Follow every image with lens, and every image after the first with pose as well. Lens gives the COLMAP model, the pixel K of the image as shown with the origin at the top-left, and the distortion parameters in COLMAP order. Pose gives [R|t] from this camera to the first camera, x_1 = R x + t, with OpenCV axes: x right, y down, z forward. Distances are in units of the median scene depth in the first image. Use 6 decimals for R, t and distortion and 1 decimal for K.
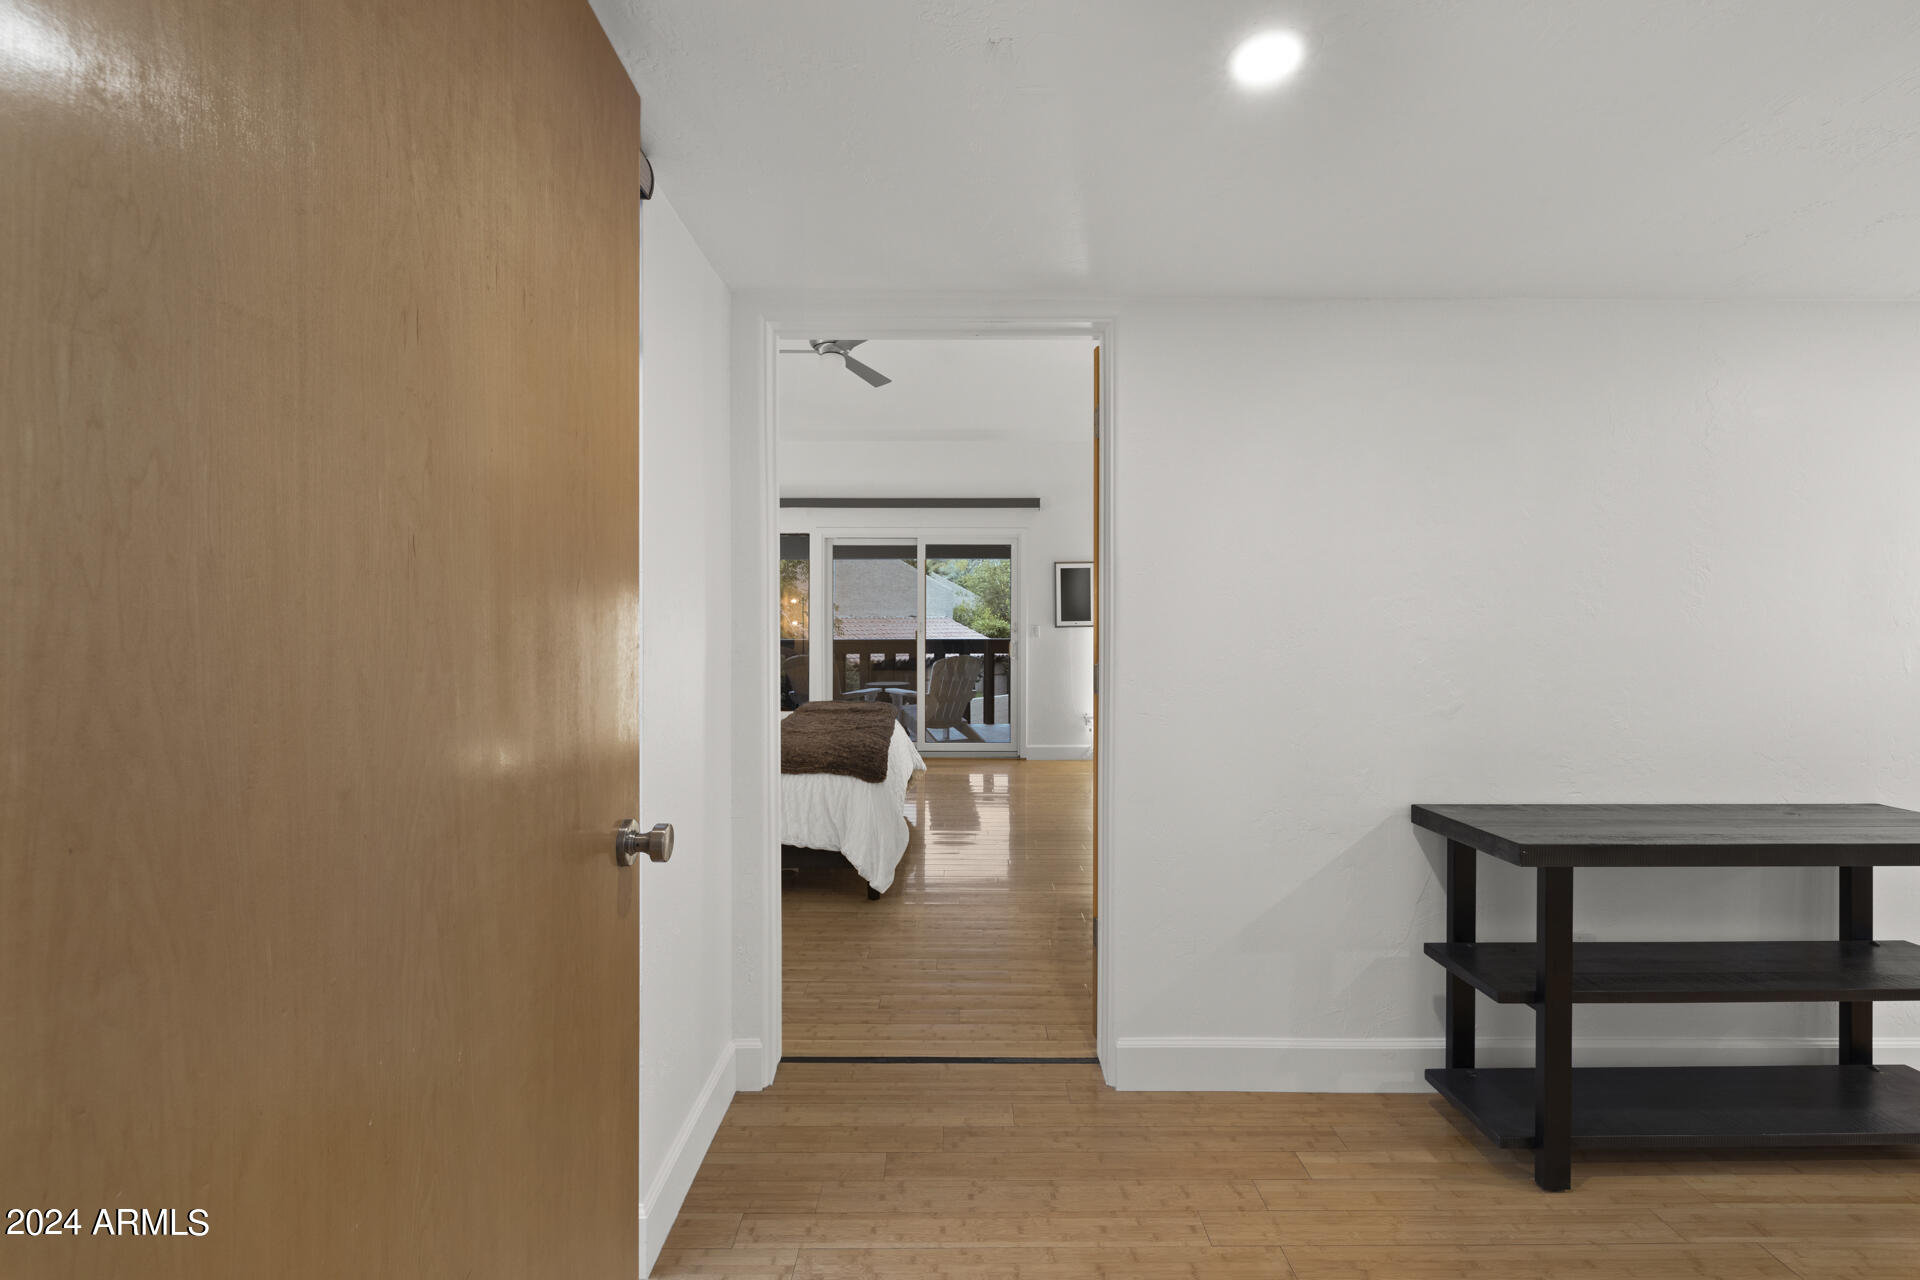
lens RADIAL K [[816.3, 0, 960.1], [0, 816.3, 632.8], [0, 0, 1]] dist [0.002578, 0.000211]
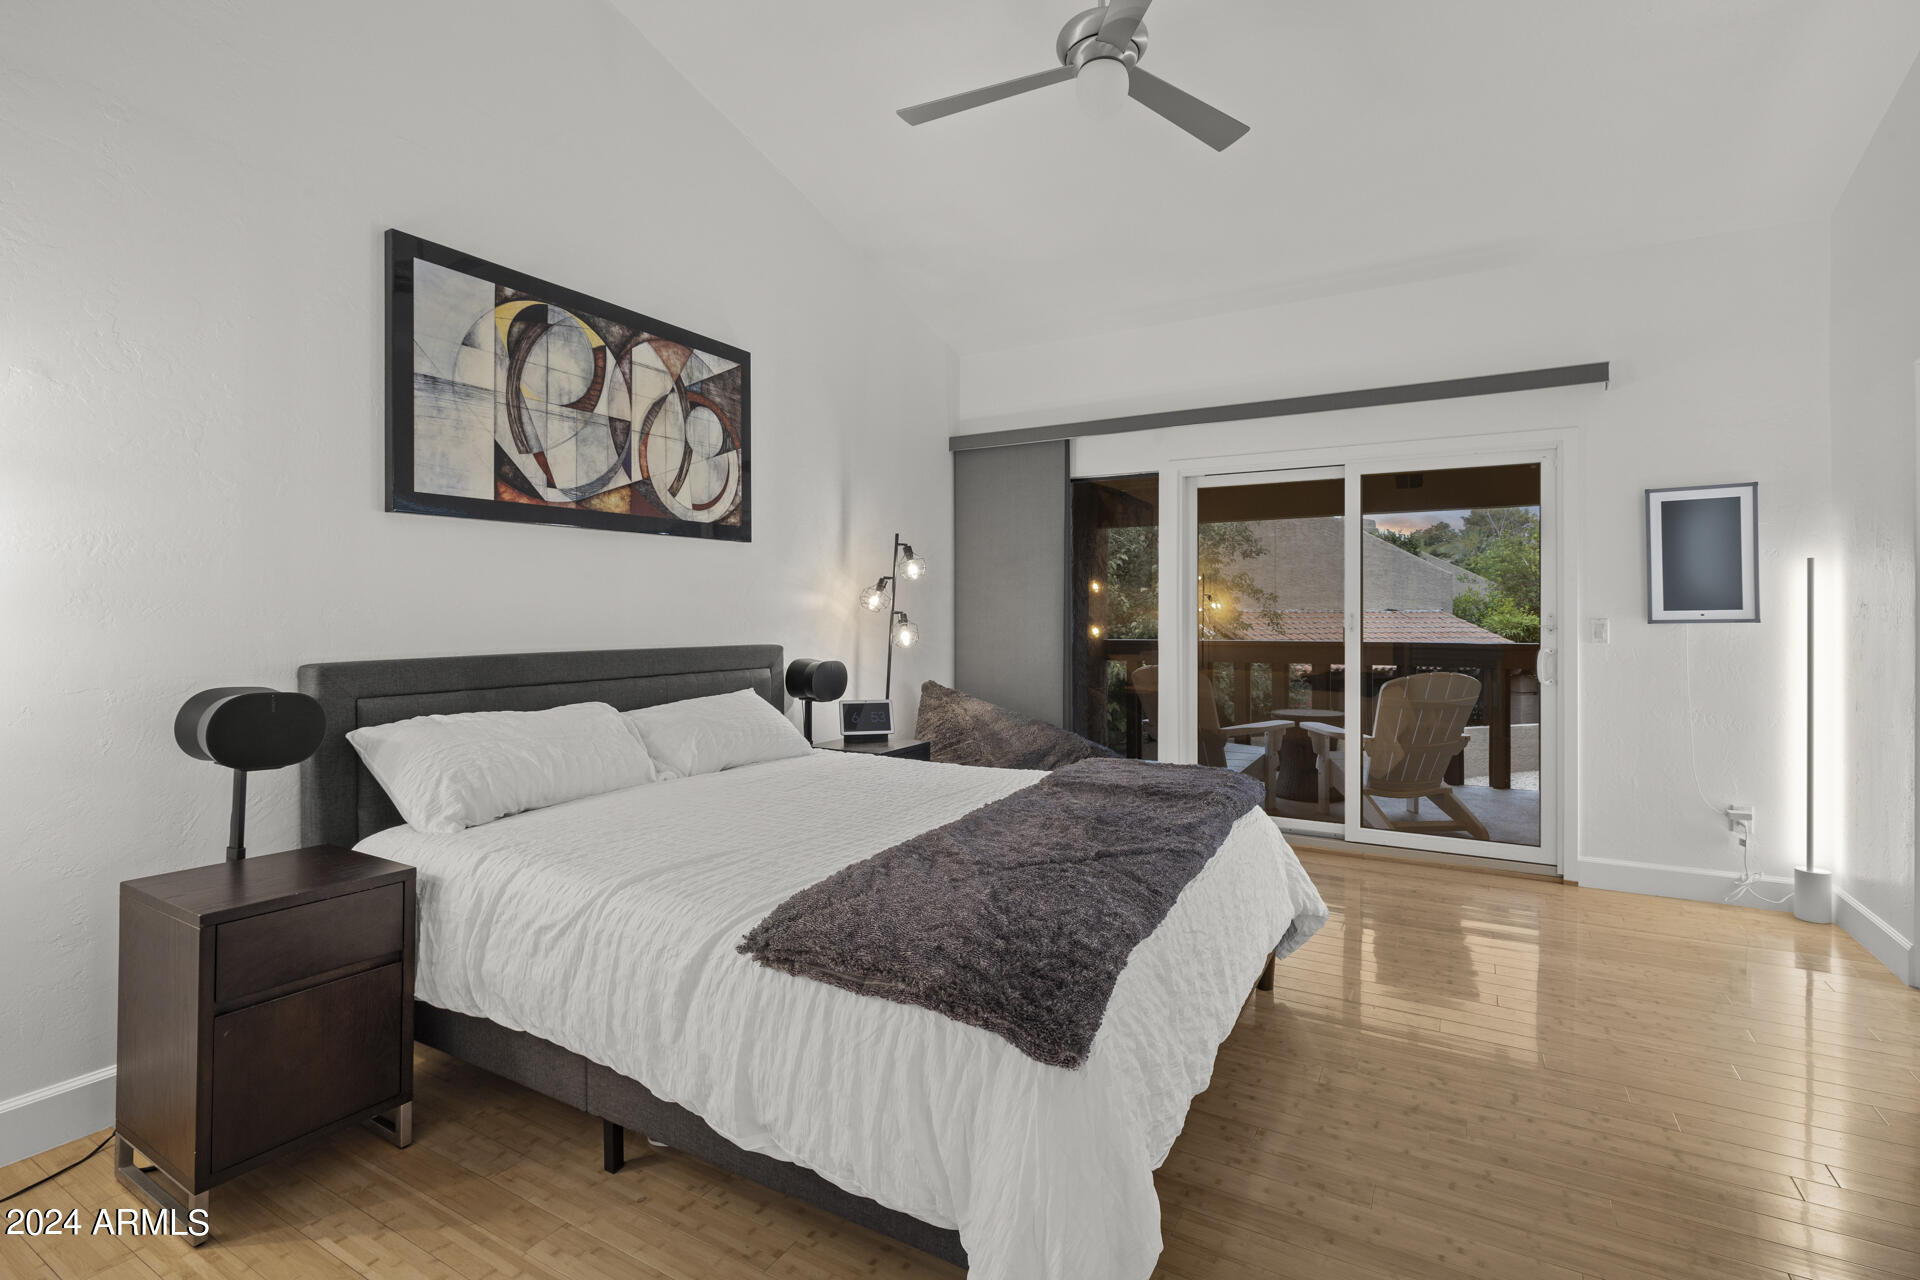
lens RADIAL K [[913.4, 0, 946.9], [0, 913.4, 614.7], [0, 0, 1]] dist [-0.006613, 0.000035]
pose [[0.866913, -0.001193, -0.498459, 0.023598], [-0.007553, 0.999851, -0.015529, -0.000078], [0.498403, 0.017227, 0.866774, 0.308173]]
